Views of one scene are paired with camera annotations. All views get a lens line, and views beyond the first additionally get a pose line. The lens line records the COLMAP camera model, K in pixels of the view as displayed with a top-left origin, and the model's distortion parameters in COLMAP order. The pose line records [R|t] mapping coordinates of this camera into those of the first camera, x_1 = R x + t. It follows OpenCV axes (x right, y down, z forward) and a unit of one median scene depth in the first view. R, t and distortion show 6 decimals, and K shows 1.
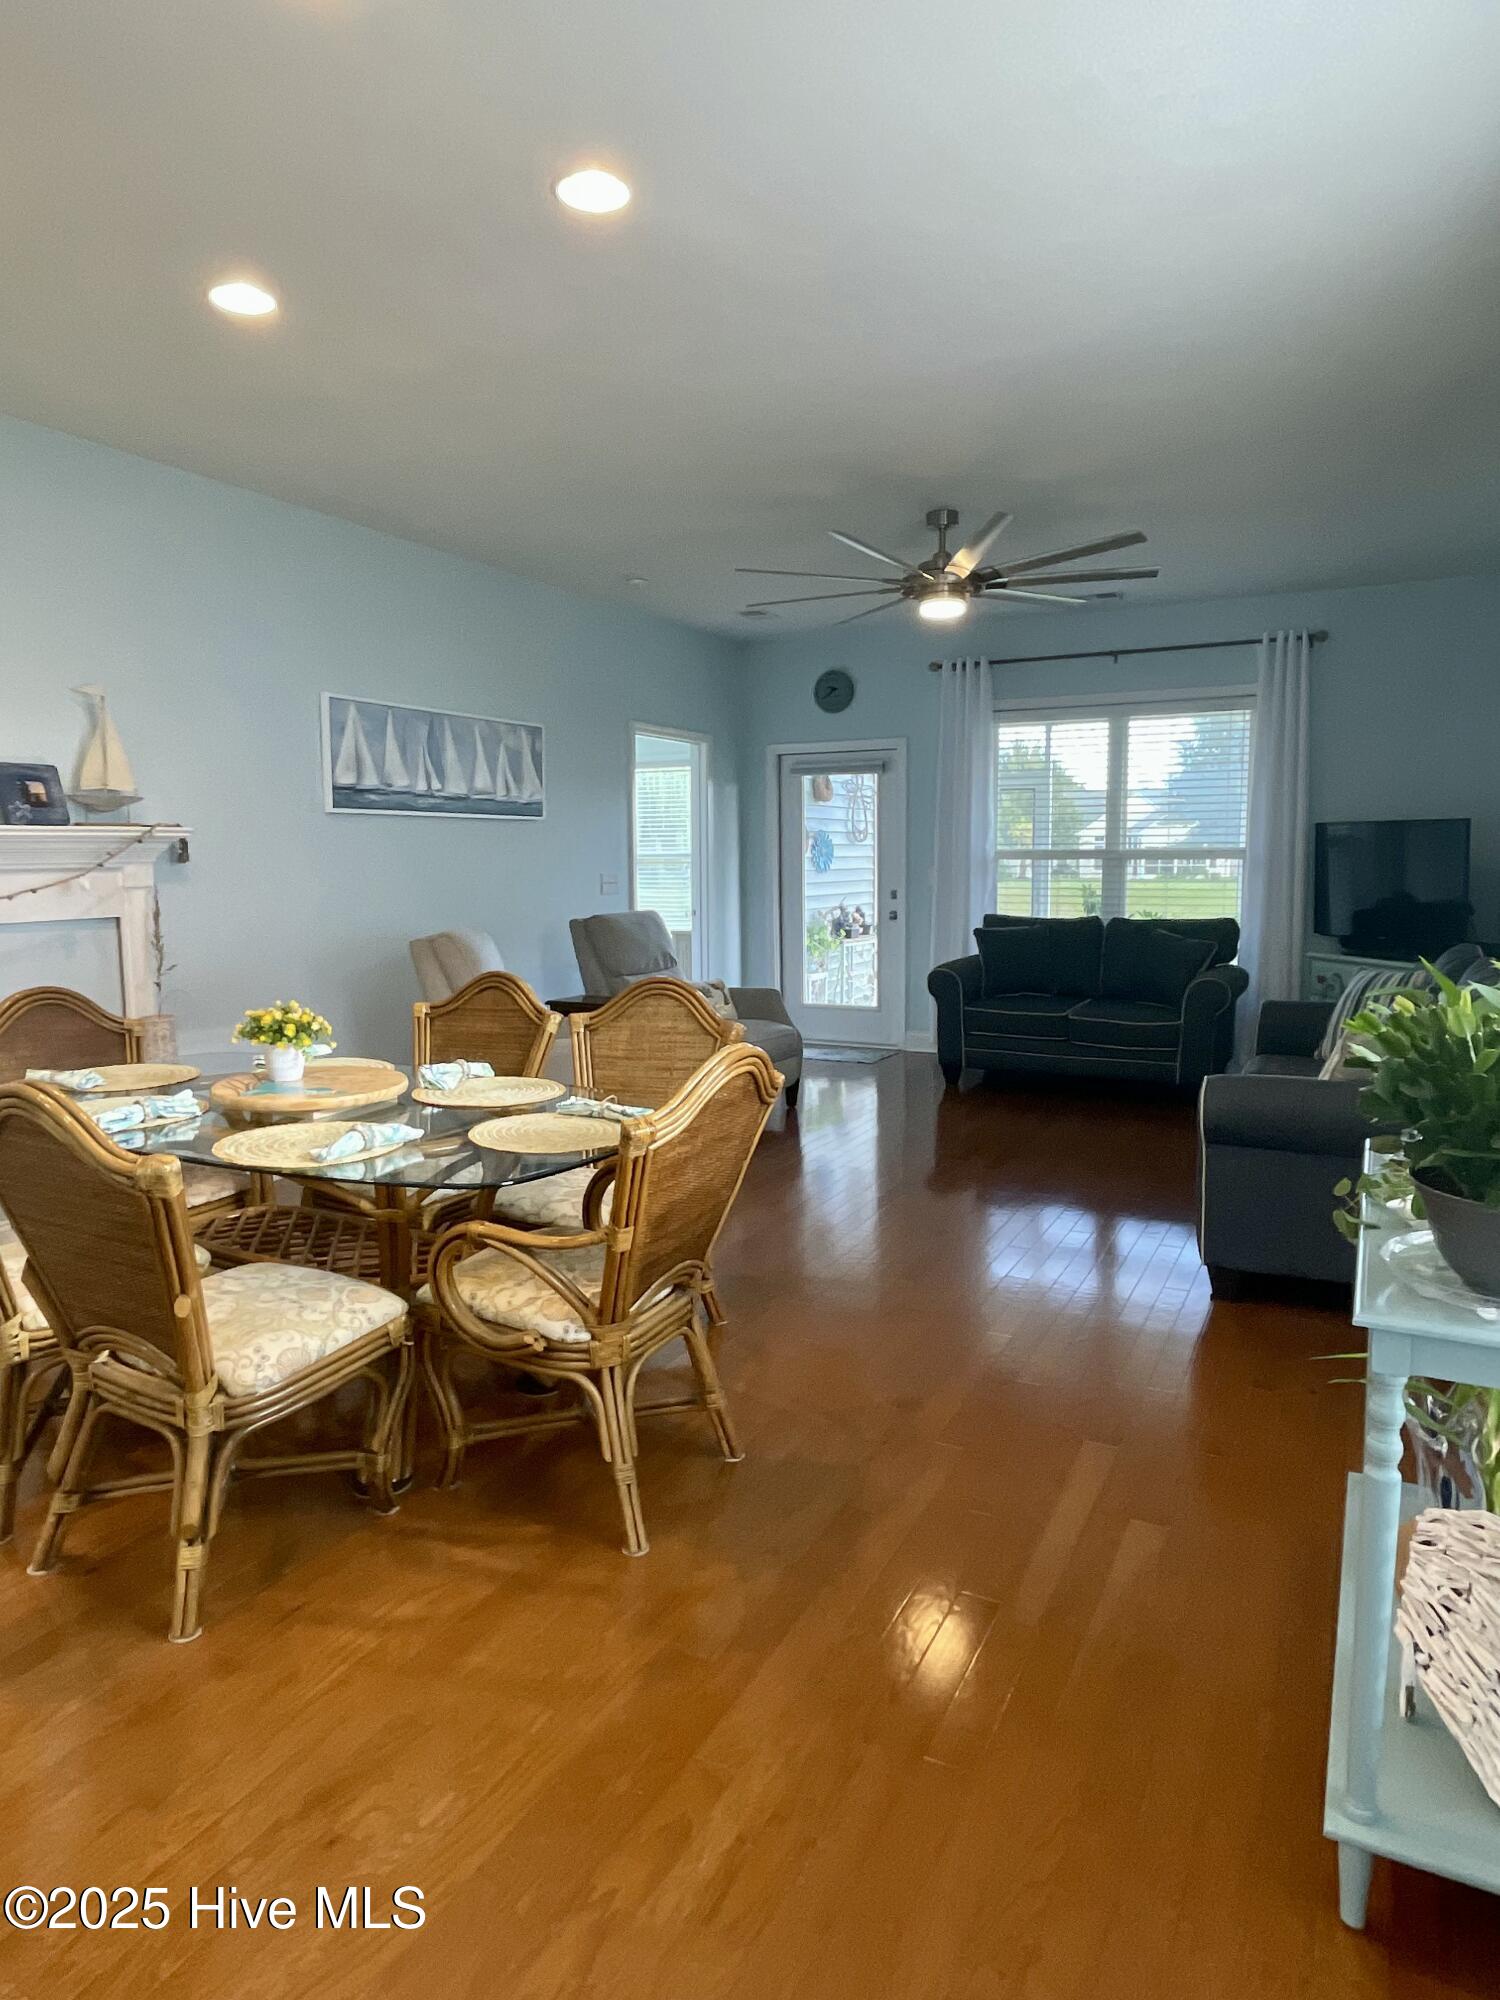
lens RADIAL K [[1224.1, 0, 742.1], [0, 1224.1, 987.7], [0, 0, 1]] dist [0.000838, -0.000343]
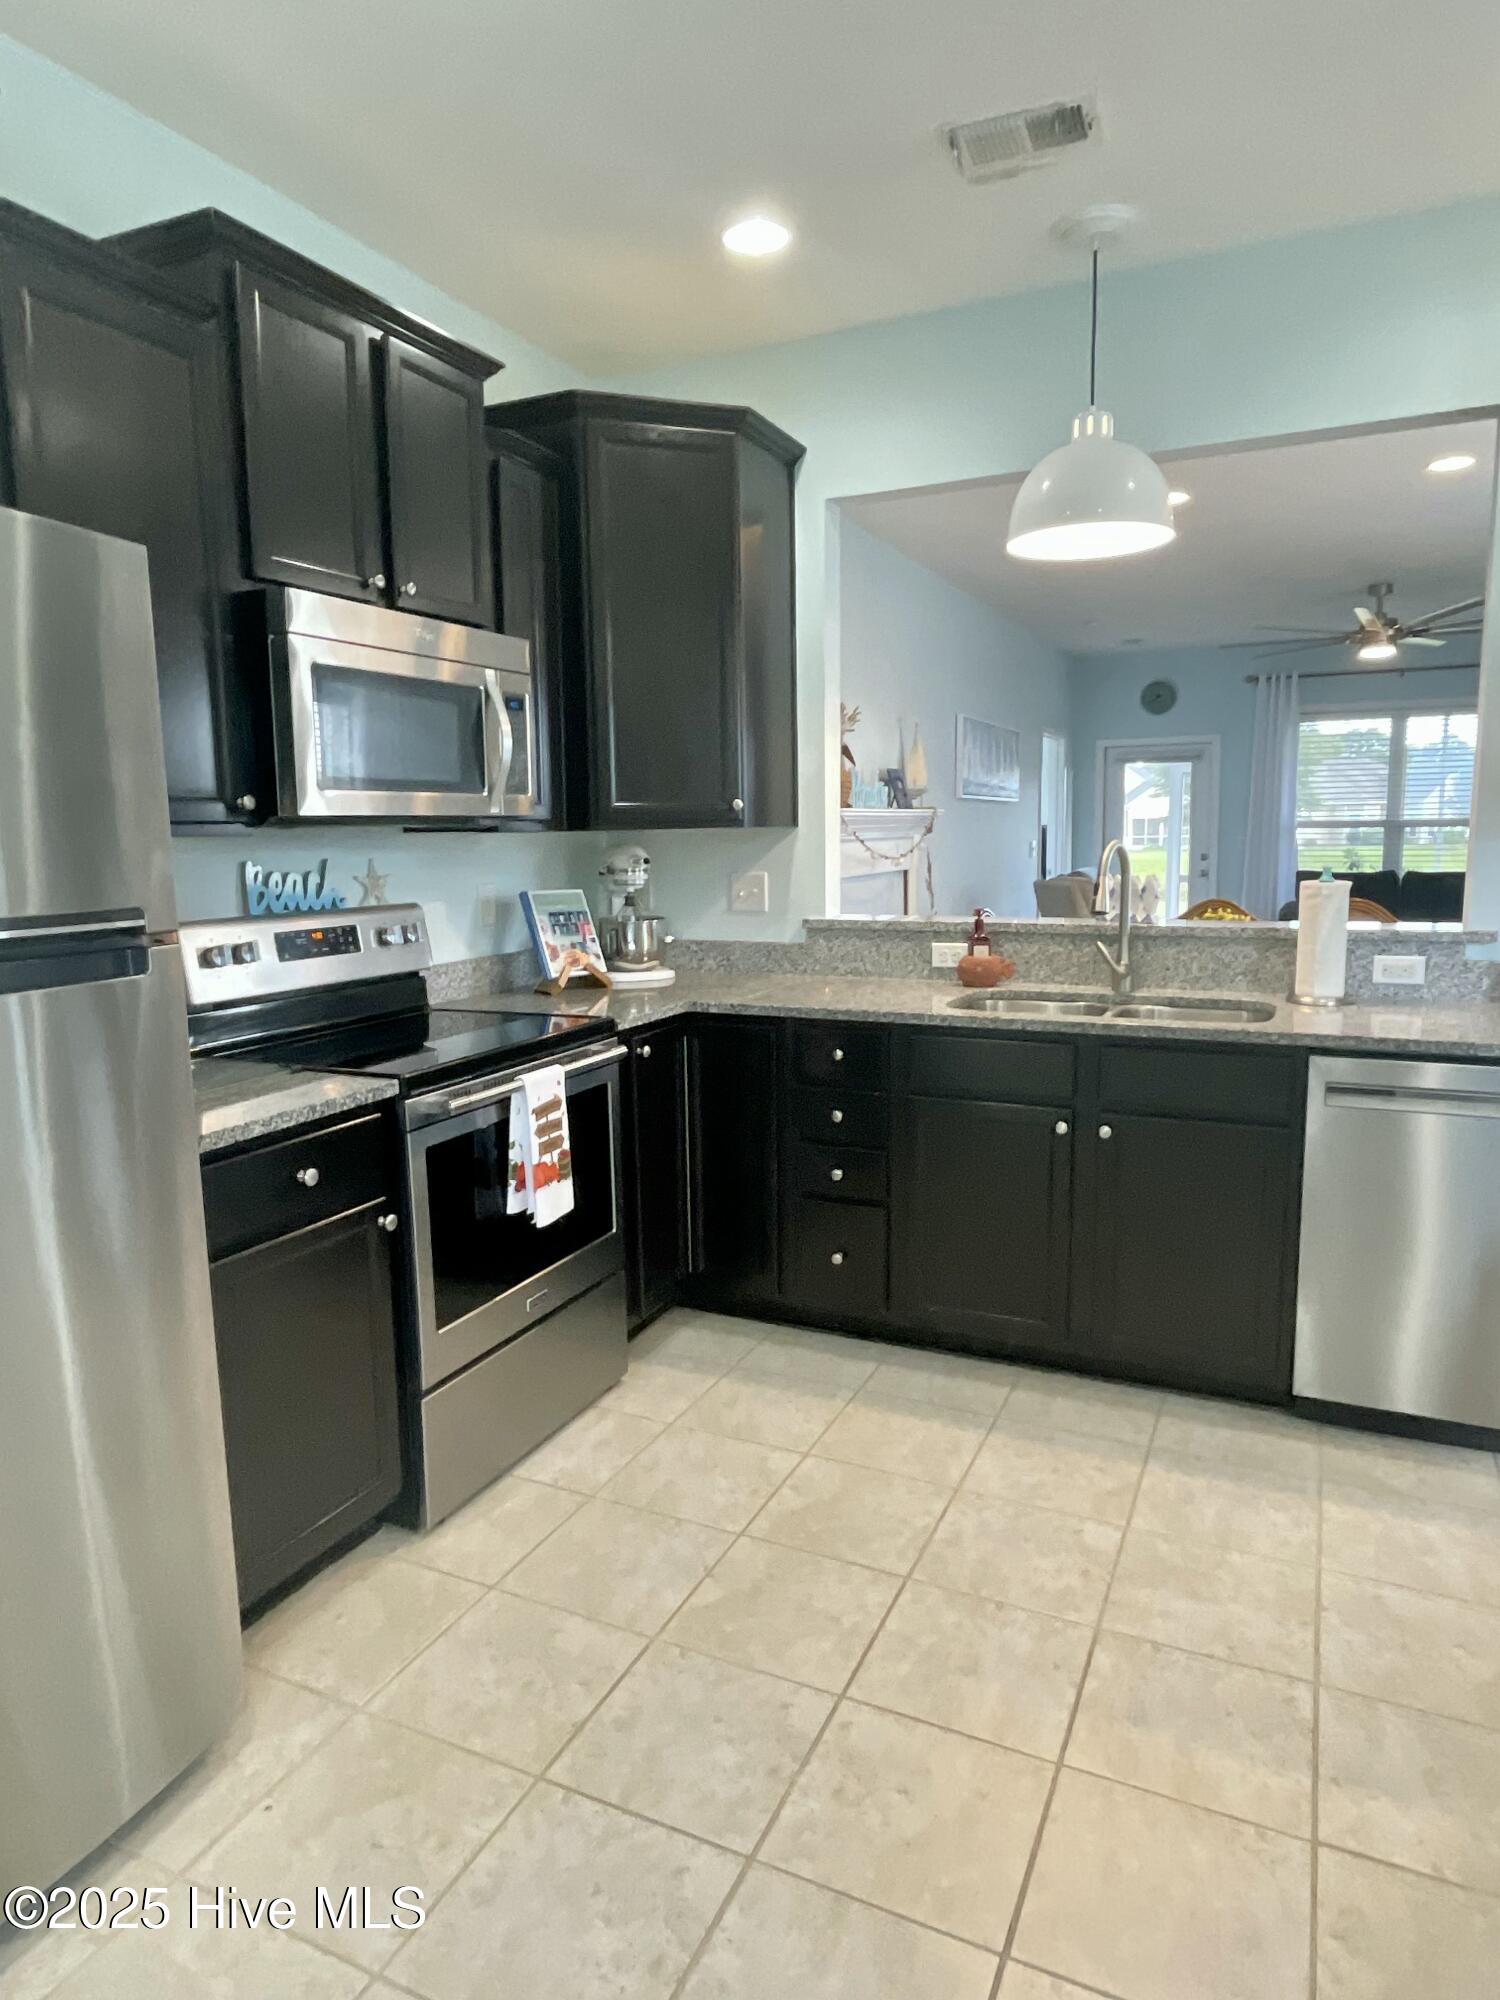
lens RADIAL K [[1224.1, 0, 736.8], [0, 1224.1, 1001.9], [0, 0, 1]] dist [0.000838, -0.000343]
pose [[0.999696, -0.010425, 0.022341, -0.791388], [0.009700, 0.999432, 0.032289, 0.057306], [-0.022665, -0.032062, 0.999229, -0.539835]]
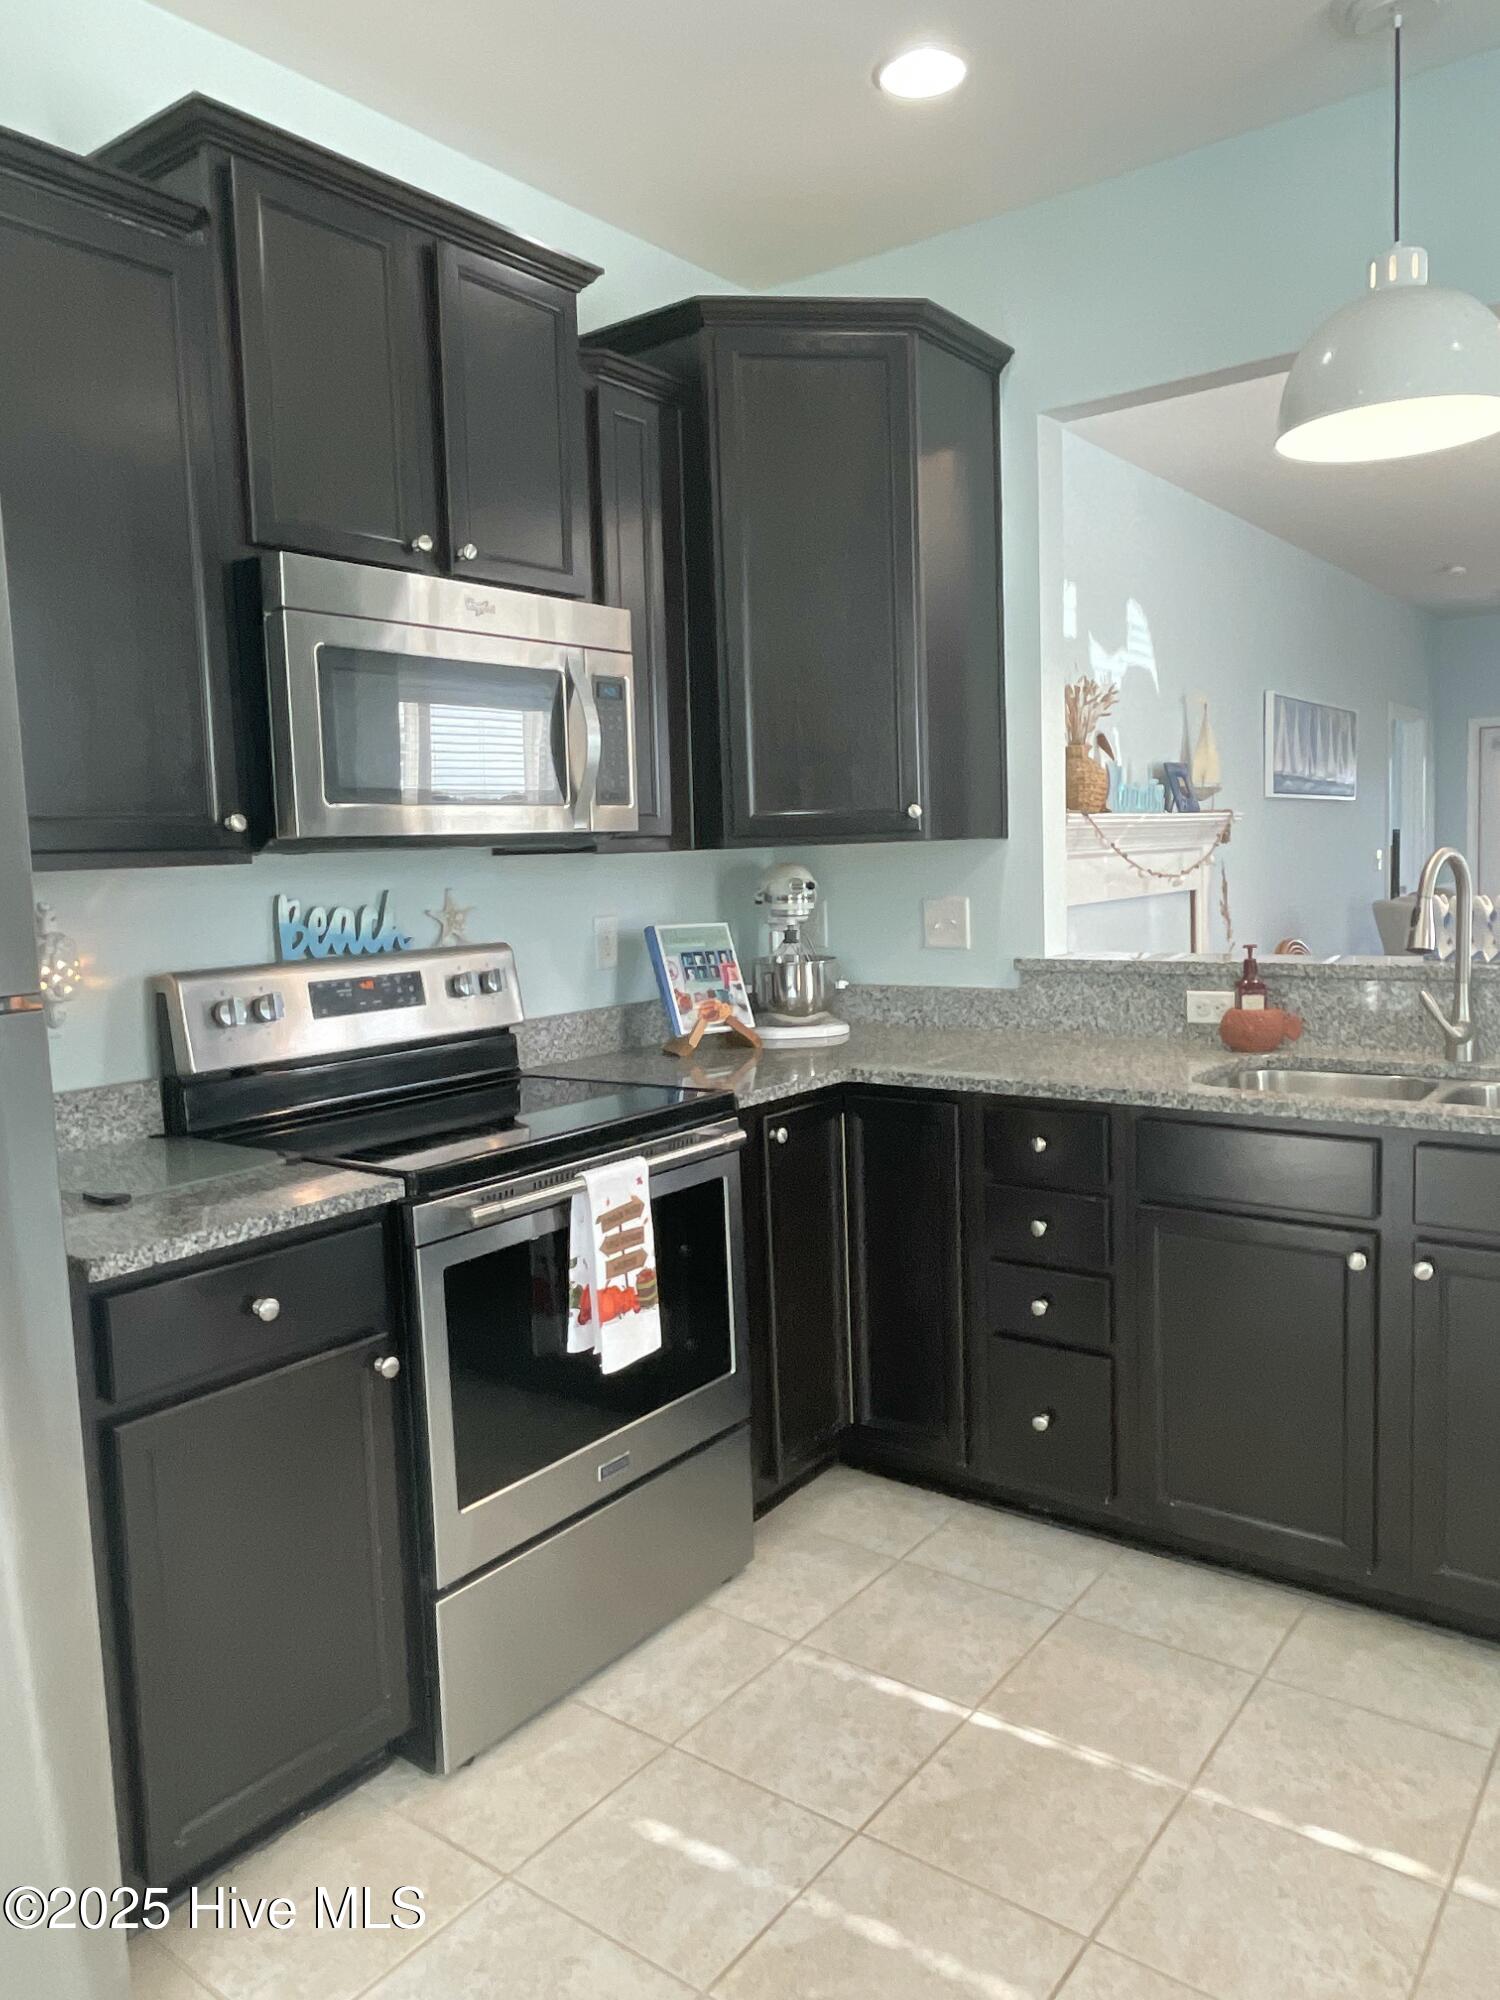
lens RADIAL K [[1394.8, 0, 745.4], [0, 1394.8, 986.5], [0, 0, 1]] dist [0.003408, -0.011123]
pose [[0.982988, -0.009431, -0.183428, -0.723101], [0.007874, 0.999927, -0.009216, 0.047210], [0.183501, 0.007615, 0.982990, -0.430055]]
